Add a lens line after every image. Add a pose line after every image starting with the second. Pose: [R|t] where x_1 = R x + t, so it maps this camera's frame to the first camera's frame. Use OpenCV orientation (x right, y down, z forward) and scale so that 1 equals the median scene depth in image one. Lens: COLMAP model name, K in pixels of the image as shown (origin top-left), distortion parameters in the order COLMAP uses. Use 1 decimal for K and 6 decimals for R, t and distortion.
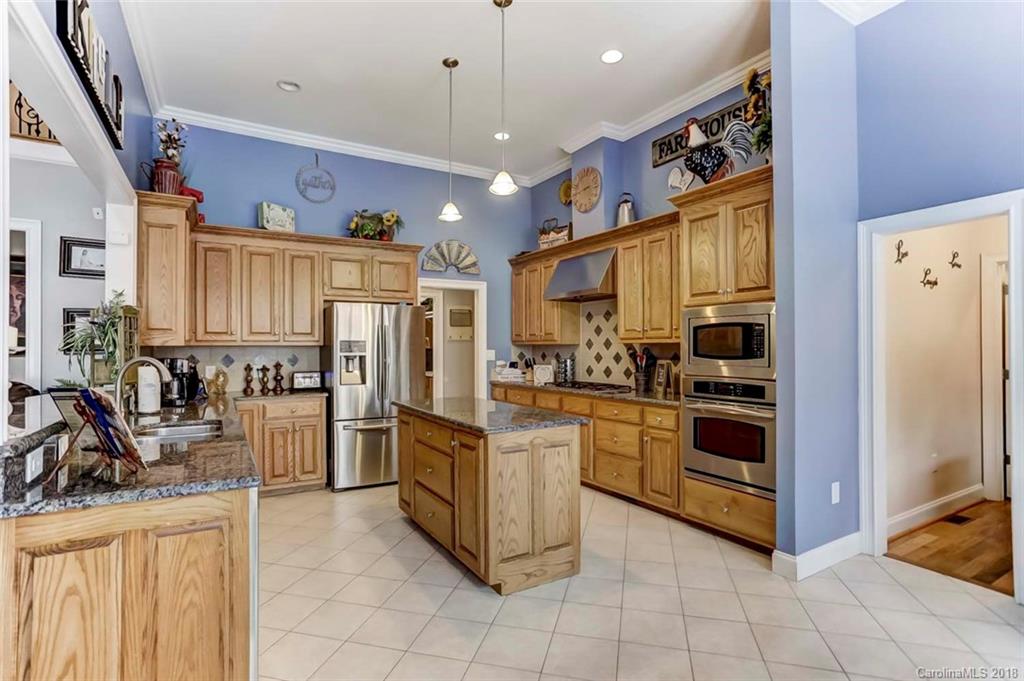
lens RADIAL K [[495.8, 0, 510.0], [0, 495.8, 341.6], [0, 0, 1]] dist [-0.017818, 0.004784]
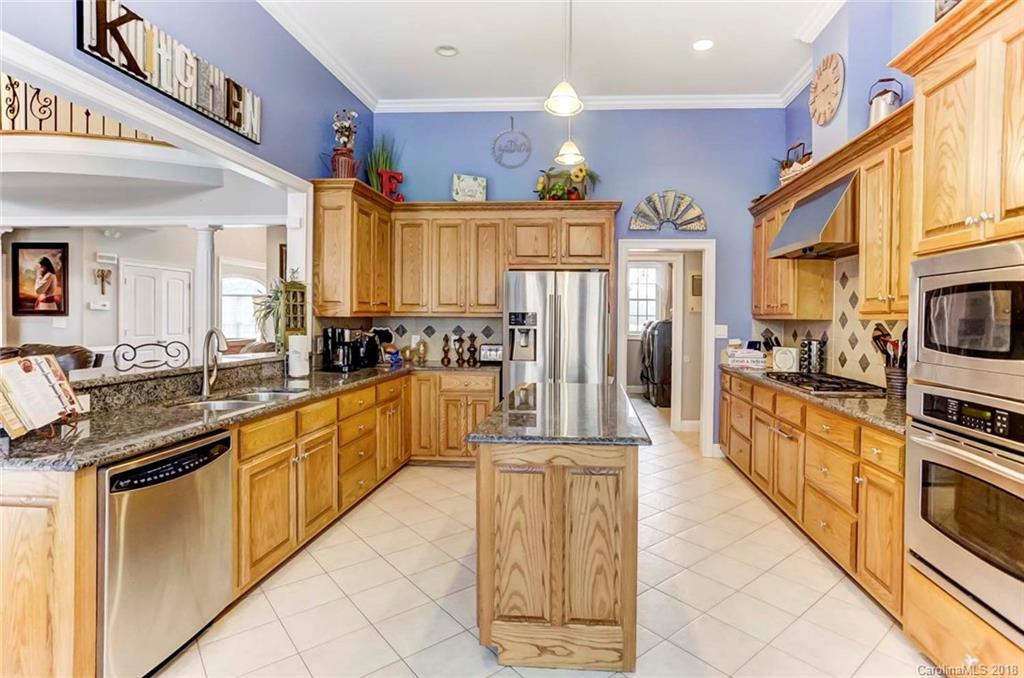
lens RADIAL K [[518.1, 0, 545.9], [0, 518.1, 319.8], [0, 0, 1]] dist [-0.017622, 0.008348]
pose [[0.831538, 0.015018, -0.555265, 0.256366], [-0.006480, 0.999829, 0.017338, -0.005704], [0.555430, -0.010819, 0.831493, 0.229287]]
